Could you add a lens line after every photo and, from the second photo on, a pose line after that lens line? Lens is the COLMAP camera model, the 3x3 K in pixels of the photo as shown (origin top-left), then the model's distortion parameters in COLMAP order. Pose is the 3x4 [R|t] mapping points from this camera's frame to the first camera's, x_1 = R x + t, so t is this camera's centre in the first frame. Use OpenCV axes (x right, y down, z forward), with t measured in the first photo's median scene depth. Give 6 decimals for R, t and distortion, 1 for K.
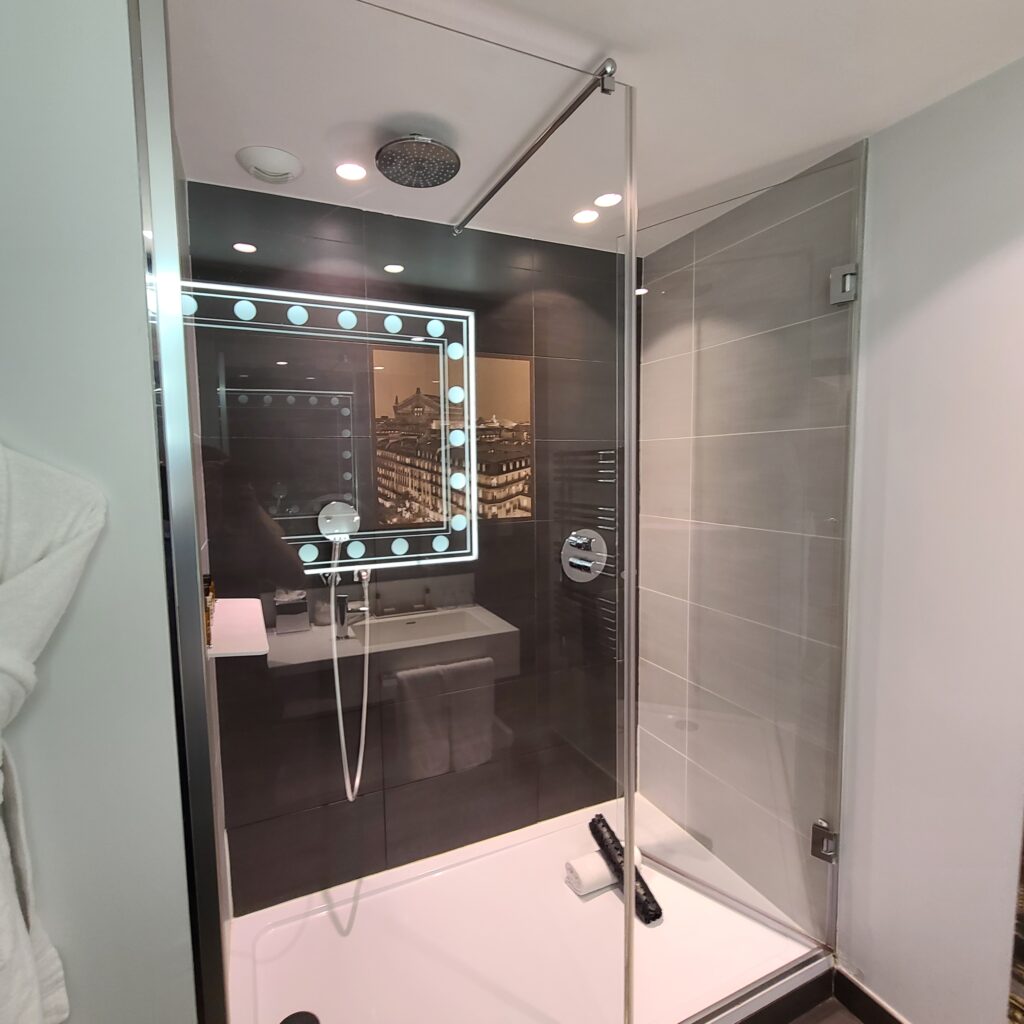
lens RADIAL K [[569.8, 0, 505.5], [0, 569.8, 516.7], [0, 0, 1]] dist [-0.001400, -0.000349]
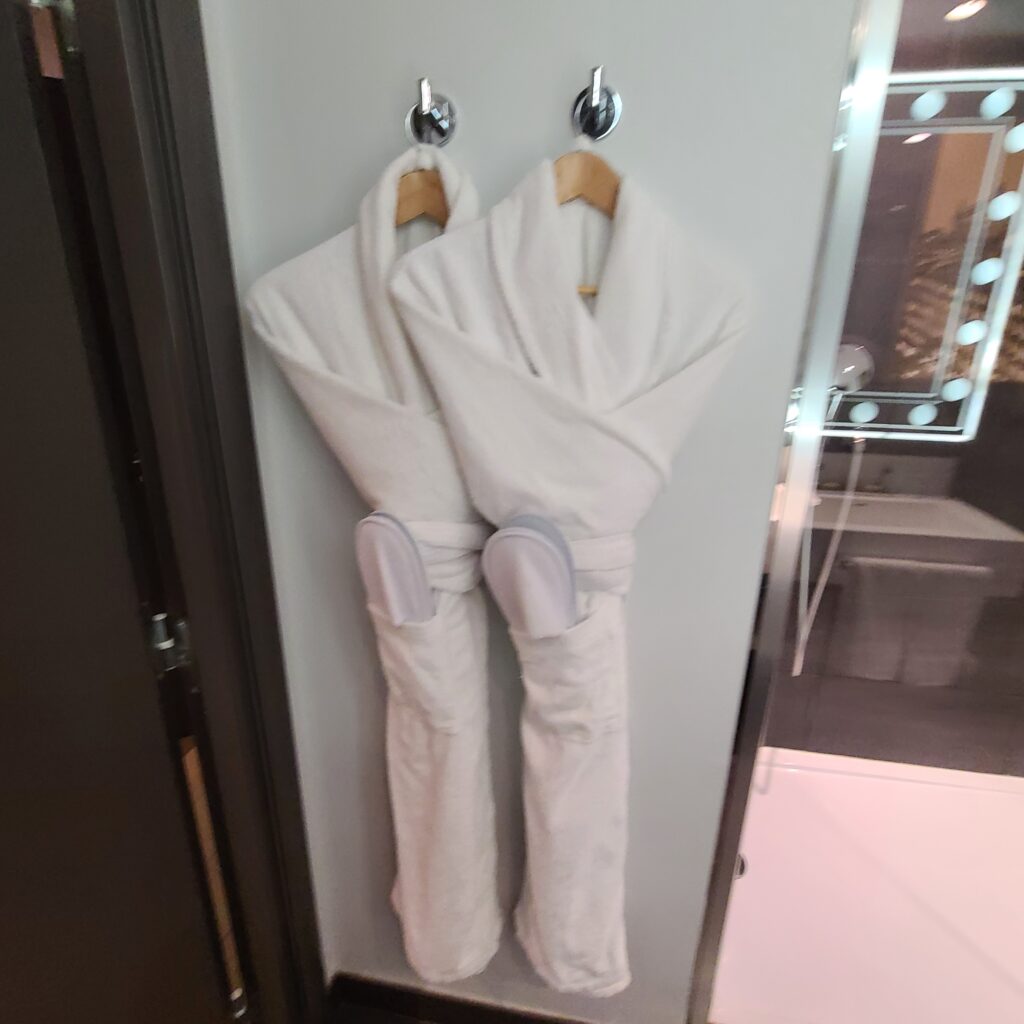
lens RADIAL K [[569.8, 0, 505.5], [0, 569.8, 516.7], [0, 0, 1]] dist [-0.001400, -0.000349]
pose [[0.820912, 0.201943, -0.534156, -0.167938], [-0.074991, 0.965407, 0.249732, 0.036286], [0.566110, -0.164951, 0.807658, 0.012480]]
